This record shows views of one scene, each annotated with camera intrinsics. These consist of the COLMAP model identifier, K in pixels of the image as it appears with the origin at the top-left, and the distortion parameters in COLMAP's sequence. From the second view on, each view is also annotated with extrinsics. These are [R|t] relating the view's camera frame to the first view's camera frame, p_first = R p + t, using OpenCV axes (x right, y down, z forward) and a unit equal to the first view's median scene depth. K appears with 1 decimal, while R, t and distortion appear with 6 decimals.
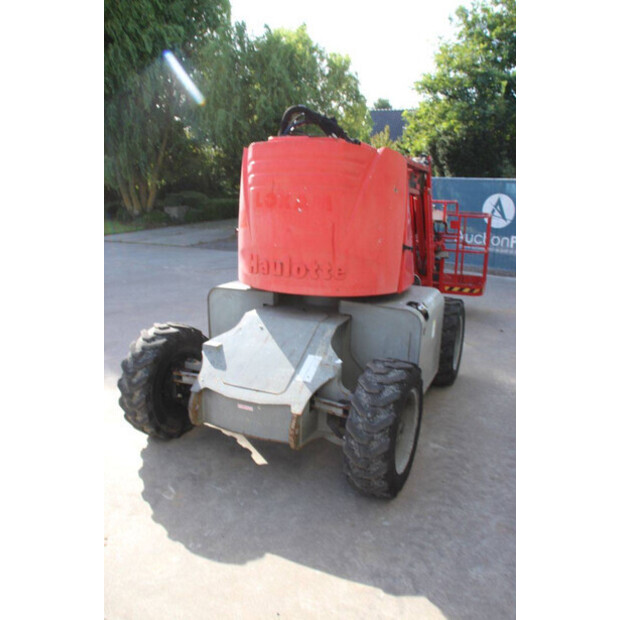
lens RADIAL K [[523.1, 0, 310.5], [0, 523.1, 312.6], [0, 0, 1]] dist [-0.116691, 0.090777]
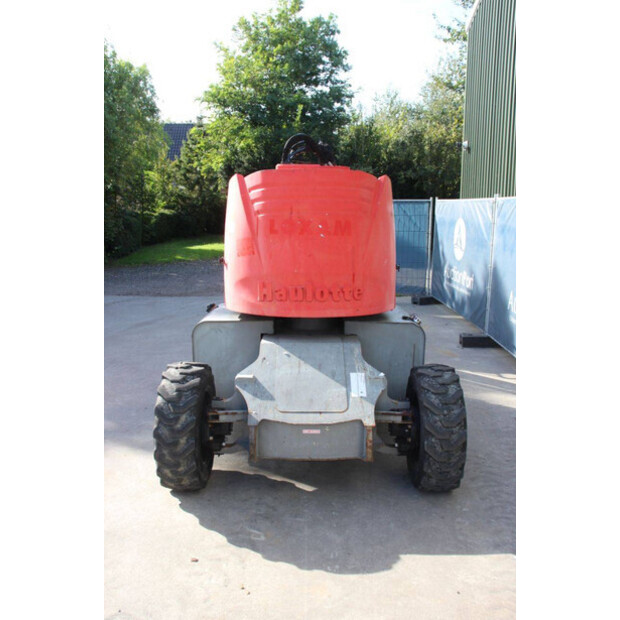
lens RADIAL K [[609.7, 0, 307.4], [0, 609.7, 308.7], [0, 0, 1]] dist [-0.051217, 0.000000]
pose [[0.911308, -0.082009, 0.403474, -0.538251], [0.113403, 0.992053, -0.054496, 0.010390], [-0.395799, 0.095418, 0.913367, -0.081401]]
